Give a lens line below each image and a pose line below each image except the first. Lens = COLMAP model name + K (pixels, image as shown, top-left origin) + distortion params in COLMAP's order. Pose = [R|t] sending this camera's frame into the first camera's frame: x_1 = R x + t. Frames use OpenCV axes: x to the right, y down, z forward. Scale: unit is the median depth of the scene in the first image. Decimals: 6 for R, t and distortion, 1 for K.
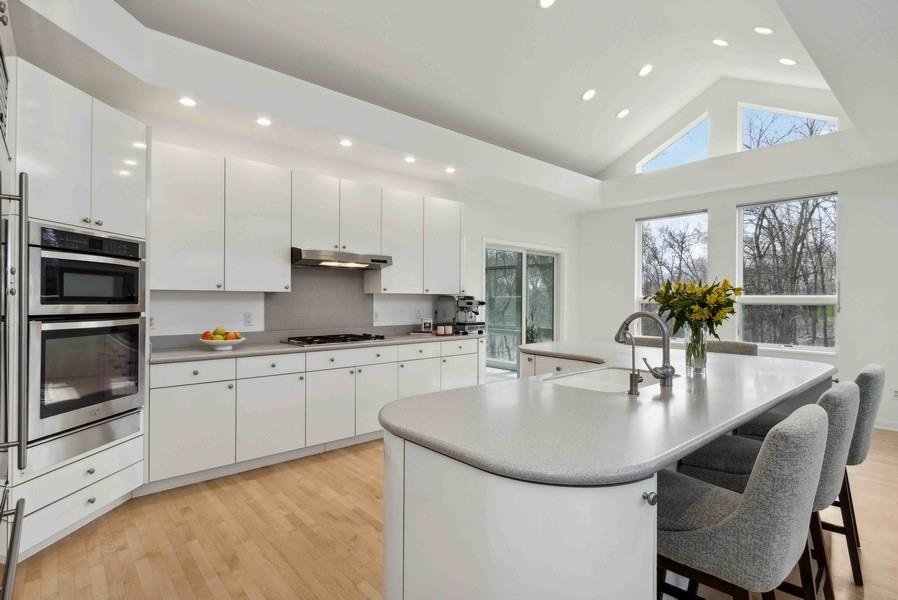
lens RADIAL K [[446.2, 0, 448.7], [0, 446.2, 297.1], [0, 0, 1]] dist [-0.032228, -0.002001]
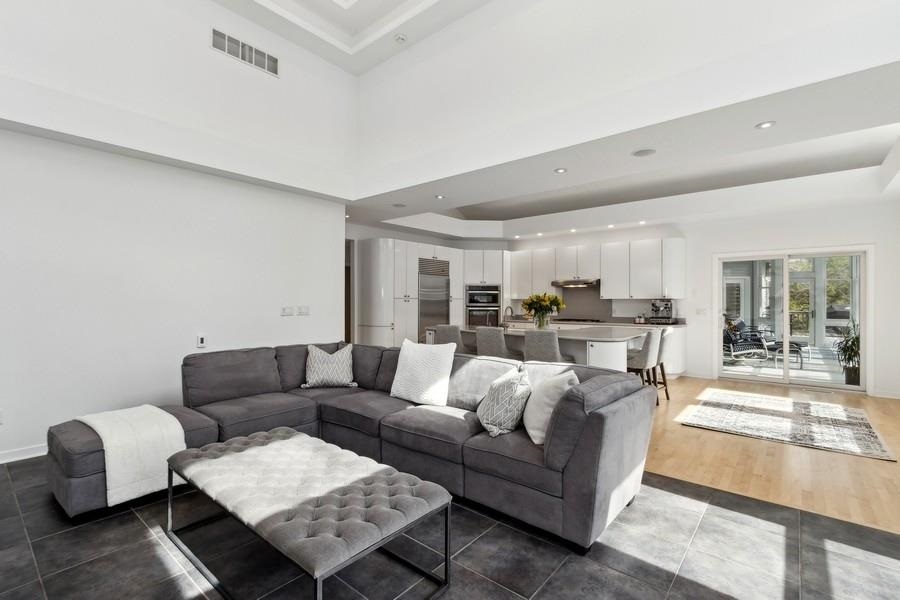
lens RADIAL K [[423.0, 0, 444.5], [0, 423.0, 296.0], [0, 0, 1]] dist [0.004940, -0.000465]
pose [[0.148975, -0.015563, -0.988718, 2.411805], [0.004991, 0.999875, -0.014987, 0.004057], [0.988828, -0.002702, 0.149034, 0.093198]]
